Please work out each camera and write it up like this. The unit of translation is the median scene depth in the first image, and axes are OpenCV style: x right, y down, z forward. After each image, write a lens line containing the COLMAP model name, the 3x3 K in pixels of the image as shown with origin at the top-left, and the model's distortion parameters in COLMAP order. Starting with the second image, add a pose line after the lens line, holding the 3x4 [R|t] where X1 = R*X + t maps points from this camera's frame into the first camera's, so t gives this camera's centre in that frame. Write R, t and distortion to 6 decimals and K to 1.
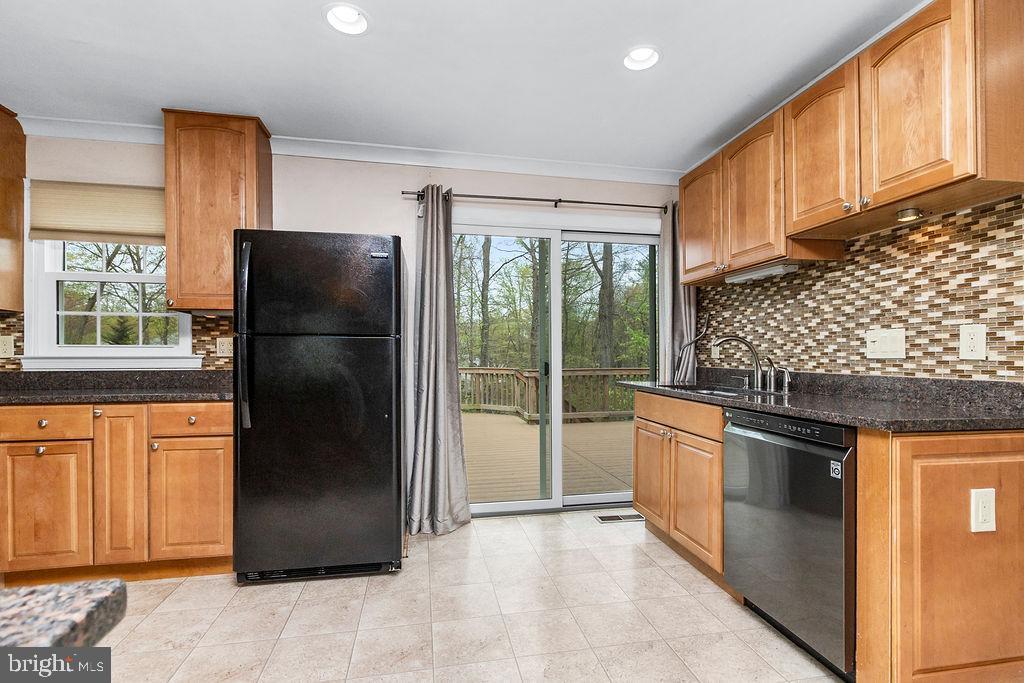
lens RADIAL K [[473.3, 0, 517.1], [0, 473.3, 358.2], [0, 0, 1]] dist [0.003849, -0.001169]
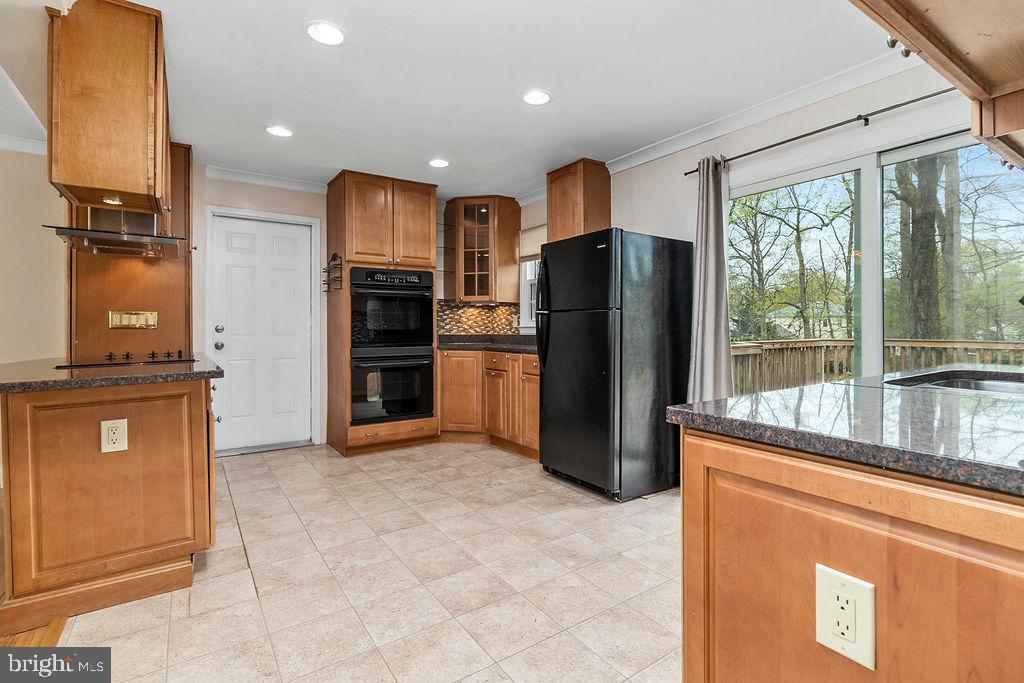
lens RADIAL K [[473.3, 0, 520.3], [0, 473.3, 332.7], [0, 0, 1]] dist [0.003849, -0.001169]
pose [[0.414930, 0.008891, -0.909810, 0.791137], [-0.002015, 0.999959, 0.008852, 0.004171], [0.909851, -0.001840, 0.414931, 0.279380]]
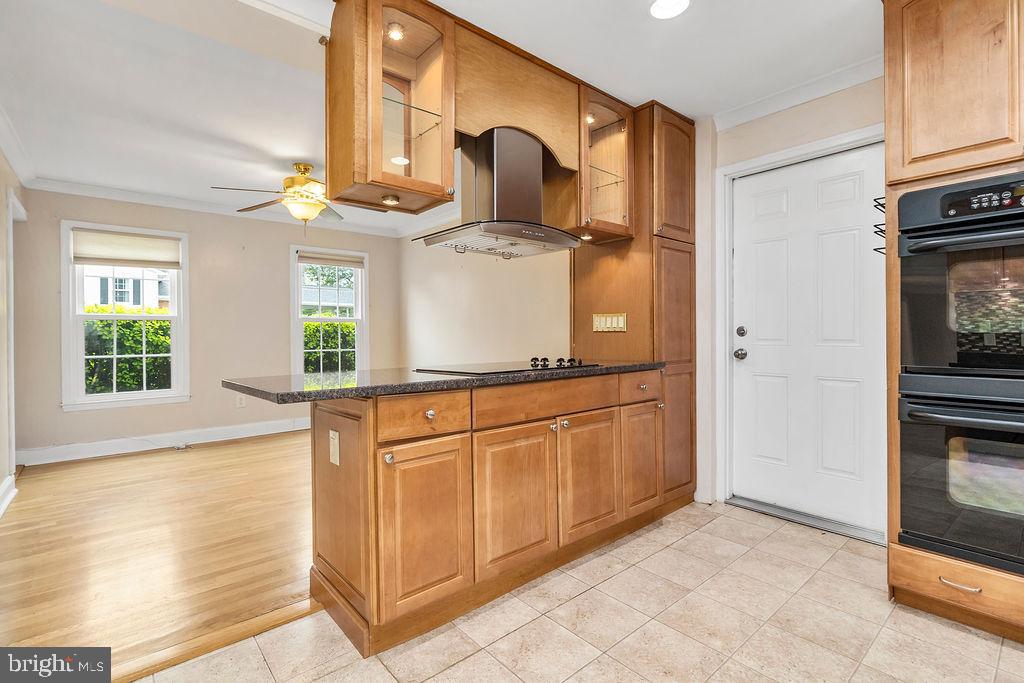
lens RADIAL K [[473.3, 0, 517.0], [0, 473.3, 335.2], [0, 0, 1]] dist [0.003849, -0.001169]
pose [[-0.863362, 0.011994, -0.504442, -0.112649], [0.007753, 0.999915, 0.010505, 0.000240], [0.504525, 0.005159, -0.863382, 0.809701]]
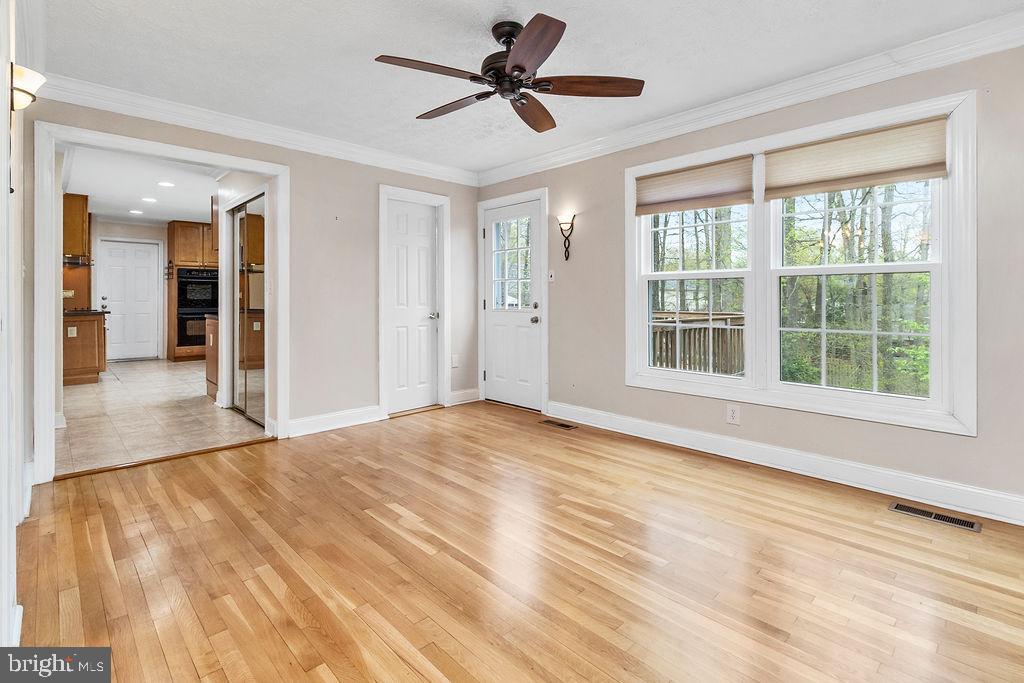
lens RADIAL K [[473.3, 0, 515.3], [0, 473.3, 301.0], [0, 0, 1]] dist [0.003849, -0.001169]
pose [[0.557598, 0.004515, -0.830099, 3.363057], [-0.005870, 0.999982, 0.001496, 0.005061], [0.830091, 0.004039, 0.557614, 0.562481]]
